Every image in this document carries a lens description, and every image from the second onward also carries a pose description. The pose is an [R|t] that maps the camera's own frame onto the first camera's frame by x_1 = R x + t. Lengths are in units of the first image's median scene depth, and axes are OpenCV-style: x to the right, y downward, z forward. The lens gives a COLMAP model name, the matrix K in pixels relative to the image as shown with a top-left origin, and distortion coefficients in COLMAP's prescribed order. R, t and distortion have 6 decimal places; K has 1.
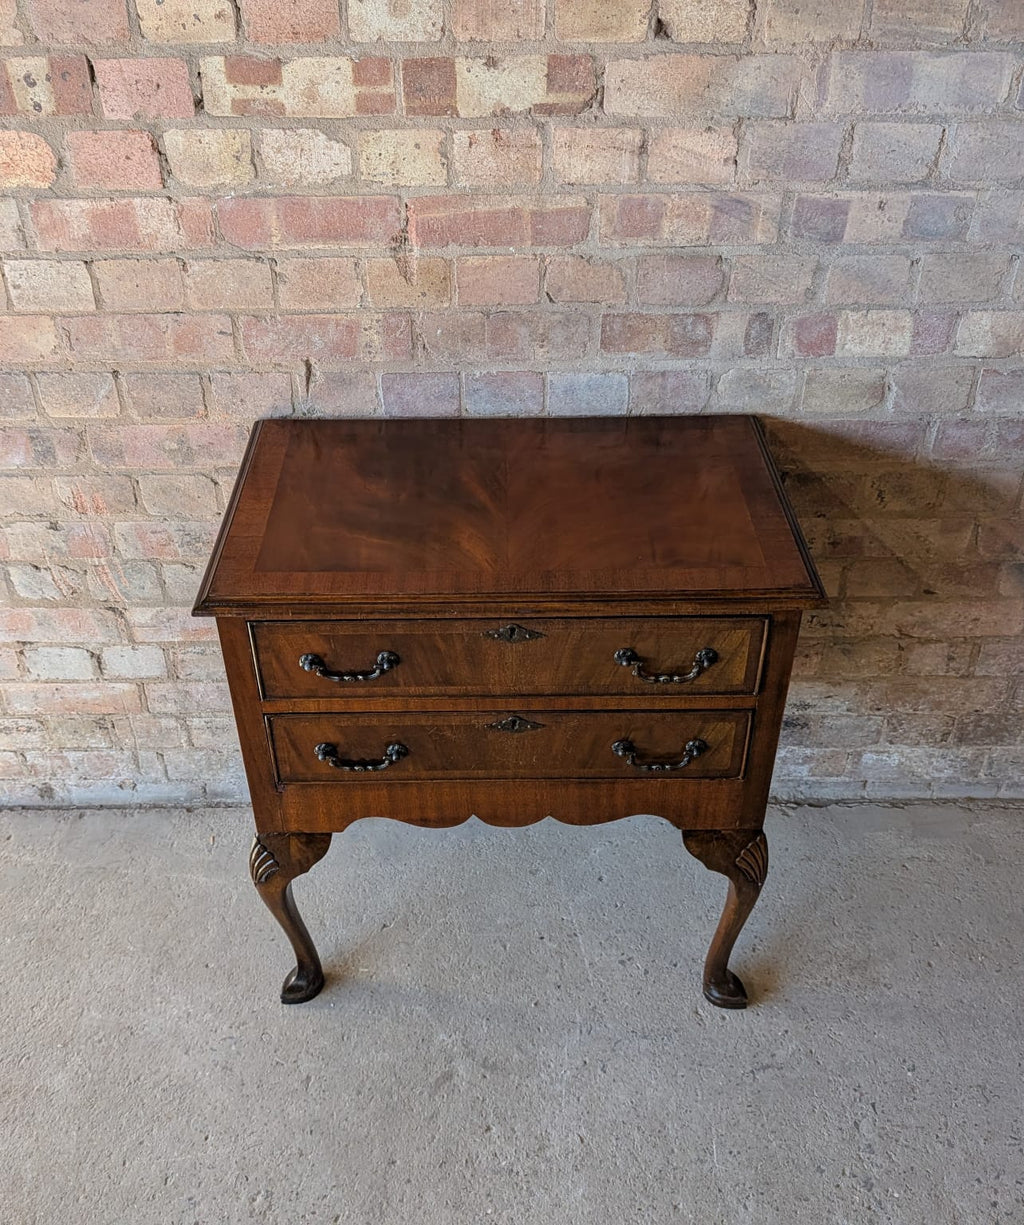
lens RADIAL K [[1189.3, 0, 484.7], [0, 1189.3, 589.8], [0, 0, 1]] dist [0.010106, 0.000000]
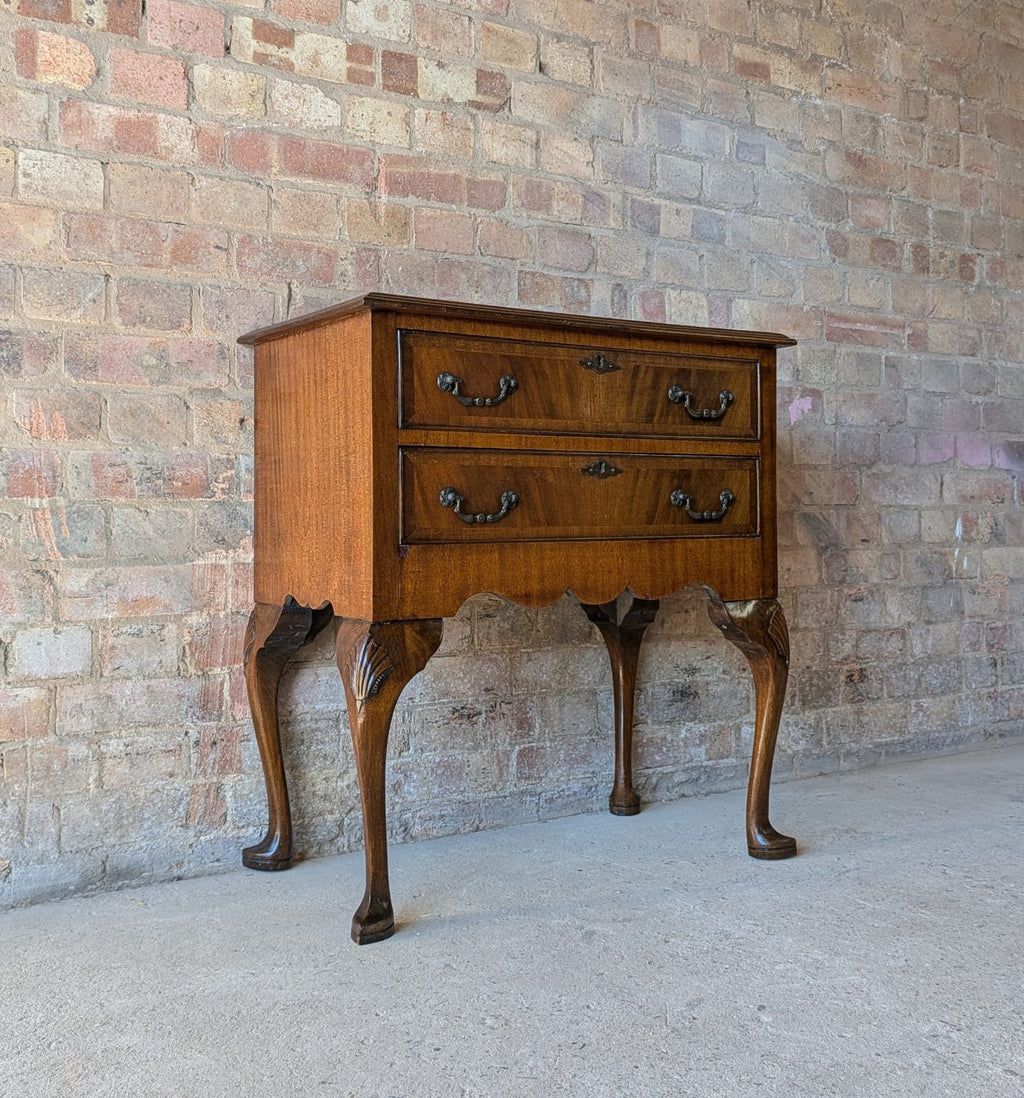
lens RADIAL K [[1313.5, 0, 592.4], [0, 1313.5, 502.7], [0, 0, 1]] dist [0.011169, 0.000000]
pose [[0.820936, 0.016882, 0.570770, -0.628366], [0.335659, 0.794369, -0.506272, 0.698839], [-0.461949, 0.607201, 0.646459, 0.211371]]
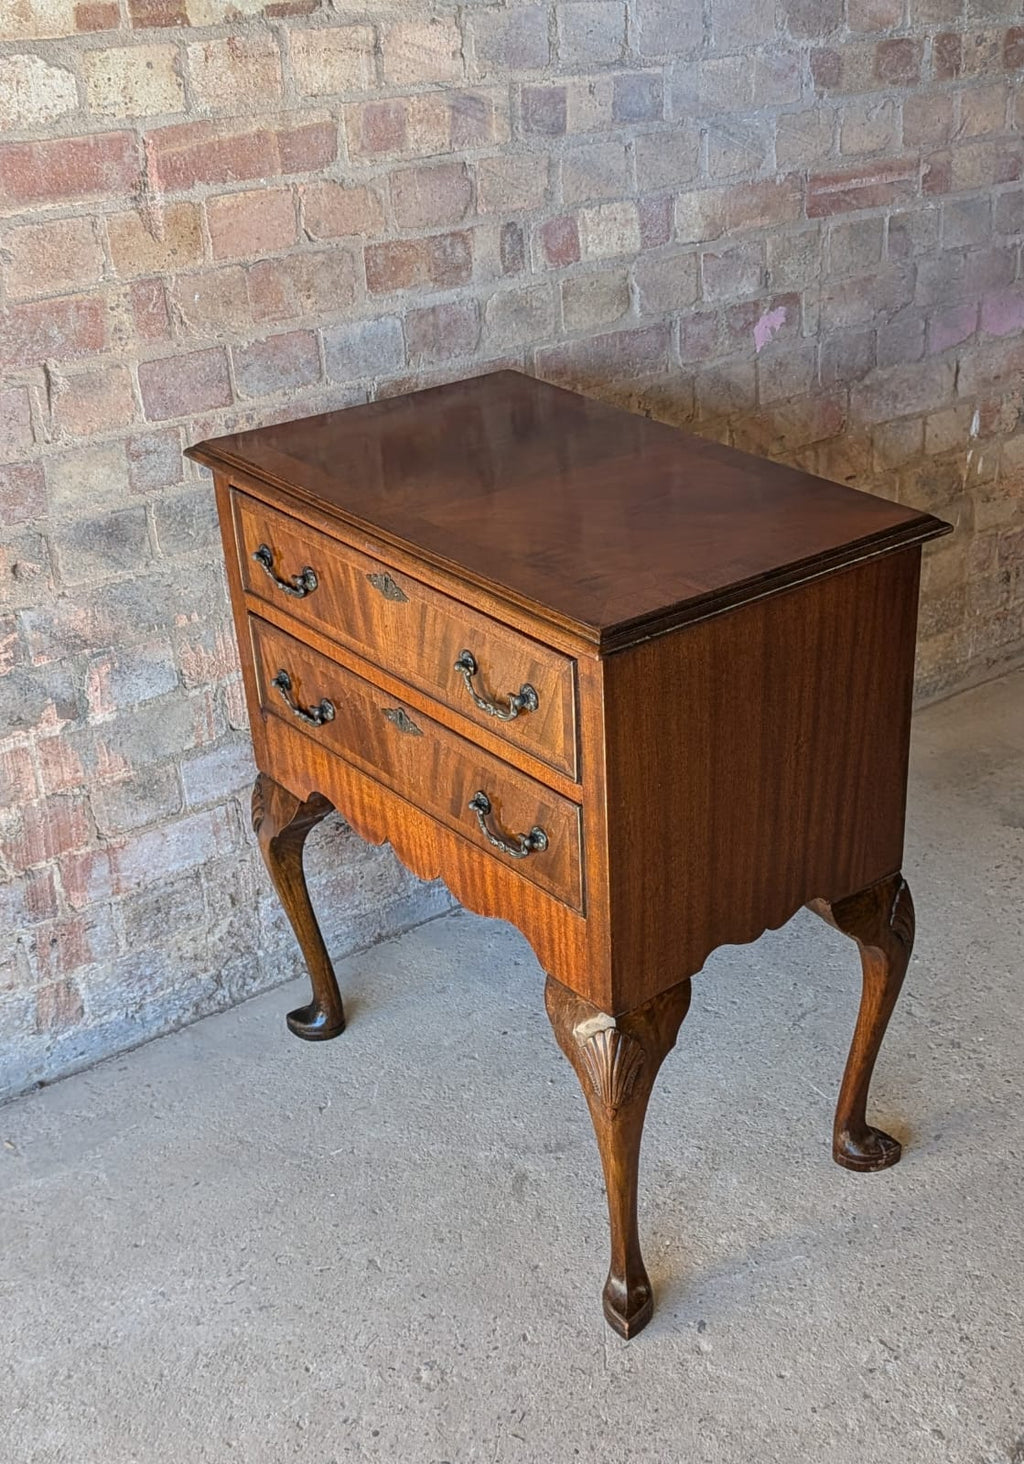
lens RADIAL K [[1811.8, 0, 664.7], [0, 1811.8, 777.5], [0, 0, 1]] dist [0.000866, 0.000000]
pose [[0.764052, -0.304608, 0.568716, -0.612344], [0.390611, 0.919999, -0.032016, 0.258417], [-0.513466, 0.246609, 0.821910, -0.118127]]
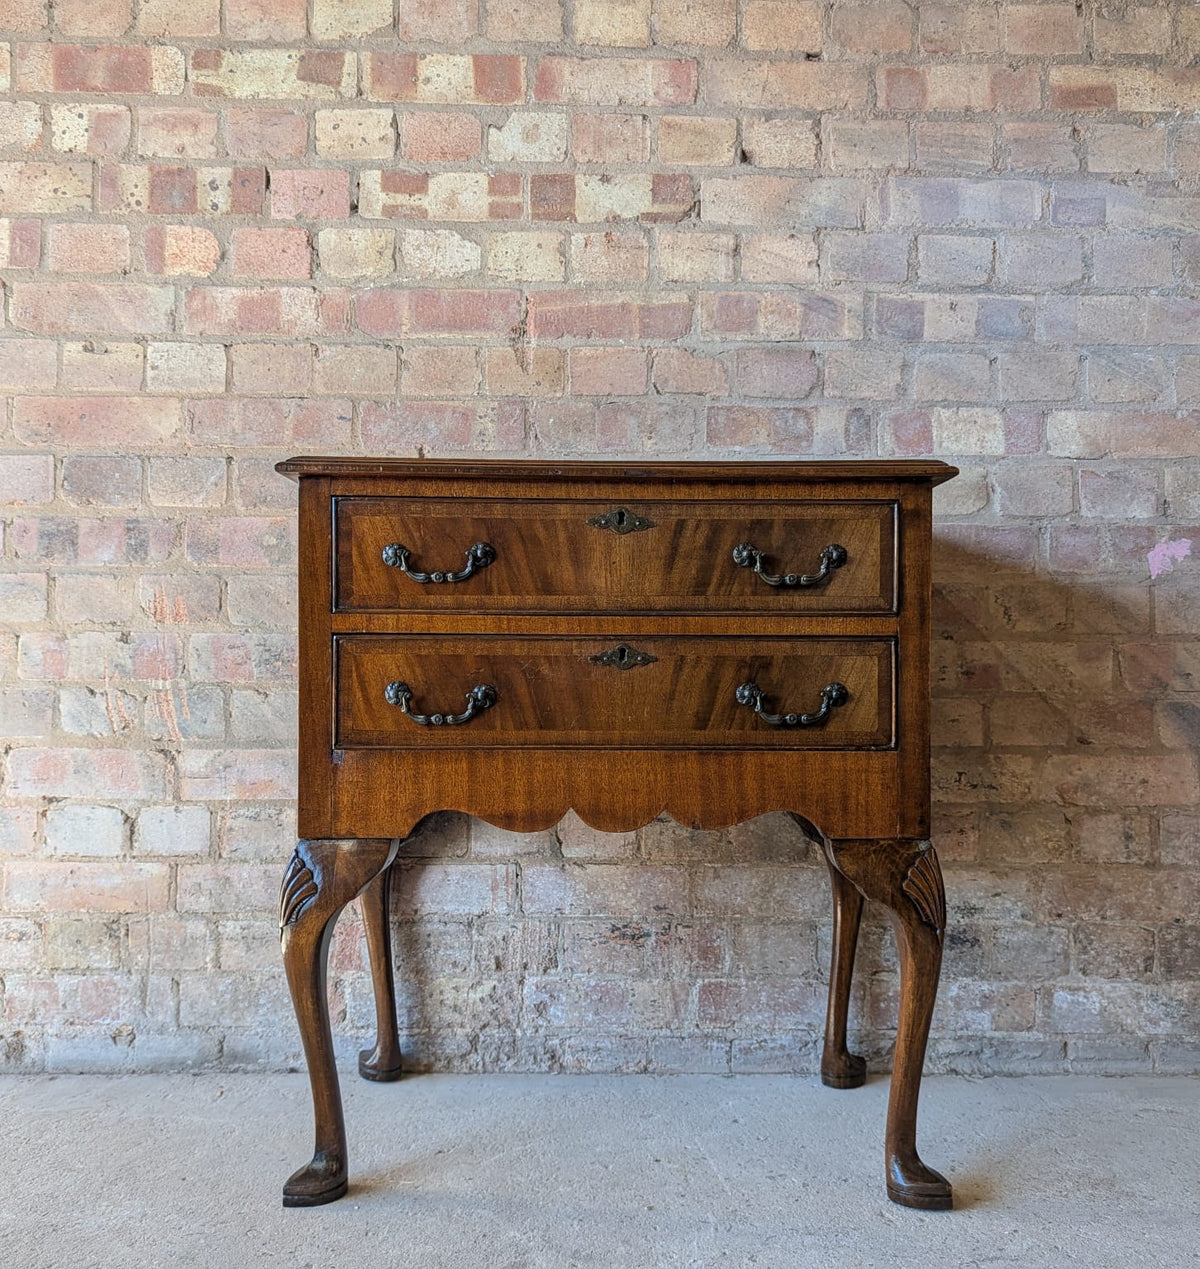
lens RADIAL K [[1225.8, 0, 610.6], [0, 1225.8, 647.3], [0, 0, 1]] dist [0.005979, 0.000000]
pose [[0.999723, 0.020707, 0.011200, 0.005941], [-0.009757, 0.797405, -0.603365, 0.592998], [-0.021425, 0.603089, 0.797386, 0.266901]]
